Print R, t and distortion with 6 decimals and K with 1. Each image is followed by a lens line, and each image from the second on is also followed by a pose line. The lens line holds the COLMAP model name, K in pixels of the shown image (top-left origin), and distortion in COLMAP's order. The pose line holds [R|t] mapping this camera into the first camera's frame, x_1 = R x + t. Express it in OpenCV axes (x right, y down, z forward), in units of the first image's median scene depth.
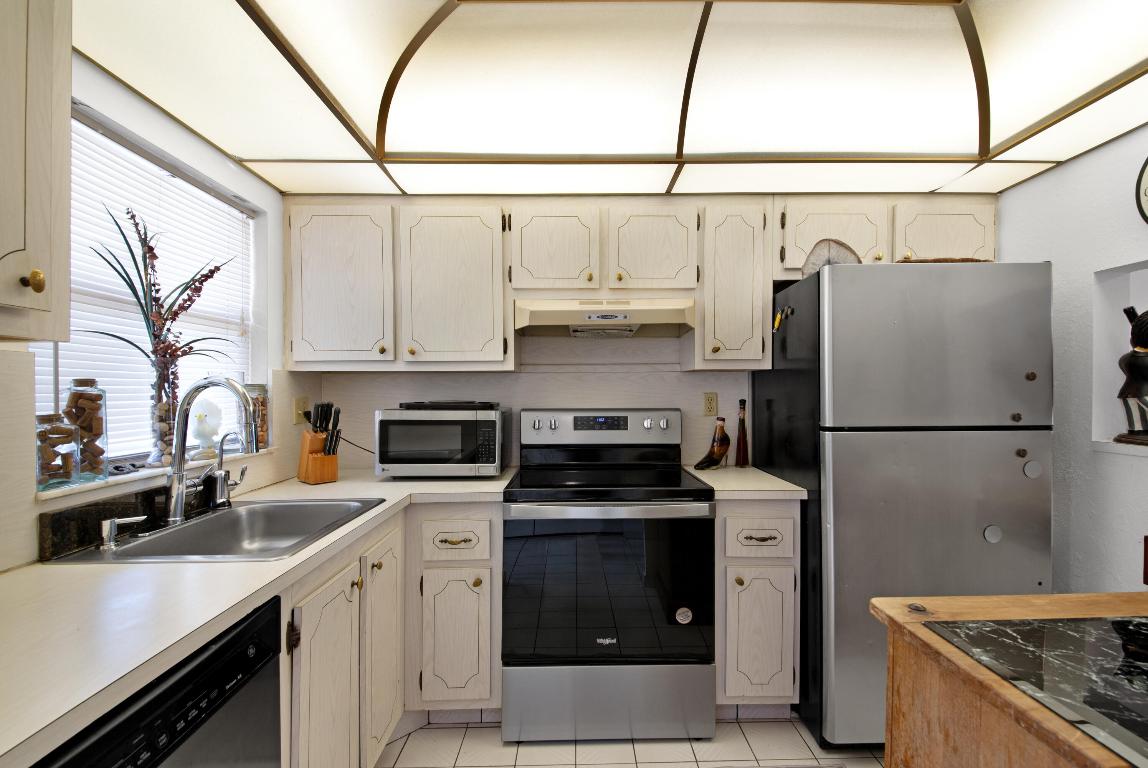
lens RADIAL K [[496.3, 0, 574.0], [0, 496.3, 384.0], [0, 0, 1]] dist [0.019681, -0.012174]
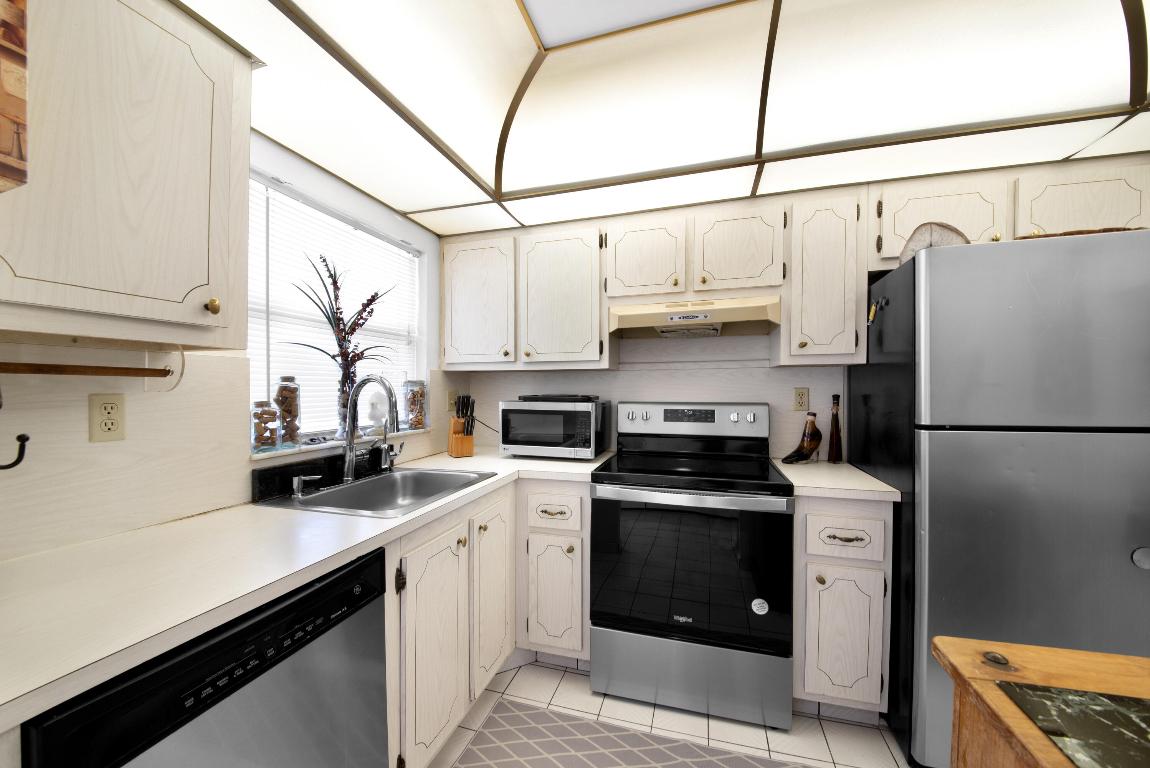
lens RADIAL K [[407.9, 0, 575.8], [0, 407.9, 382.0], [0, 0, 1]] dist [0.017704, -0.021367]
pose [[0.958105, -0.001918, -0.286410, 0.089945], [0.002197, 0.999997, 0.000654, 0.004702], [0.286408, -0.001255, 0.958107, 0.082199]]
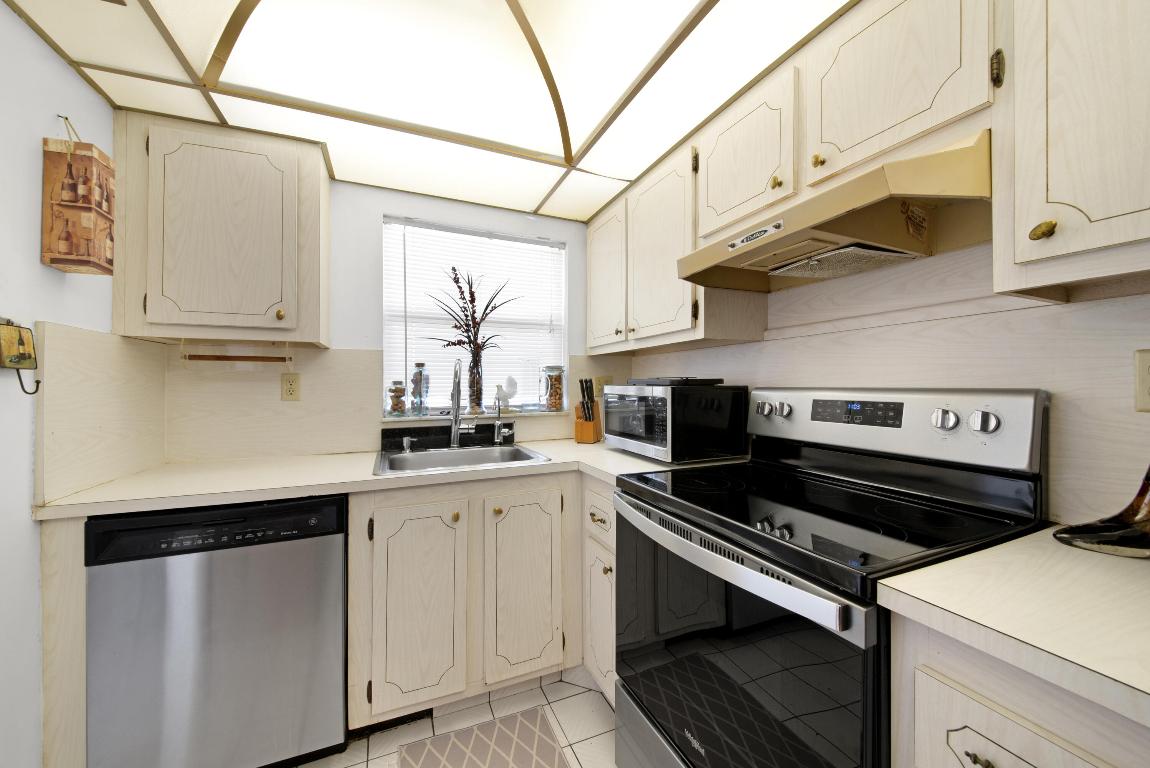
lens RADIAL K [[413.6, 0, 579.2], [0, 413.6, 373.1], [0, 0, 1]] dist [0.006098, -0.013816]
pose [[0.409492, -0.021910, -0.912051, 0.463096], [0.015264, 0.999736, -0.017163, 0.043308], [0.912186, -0.006893, 0.409719, 0.609072]]
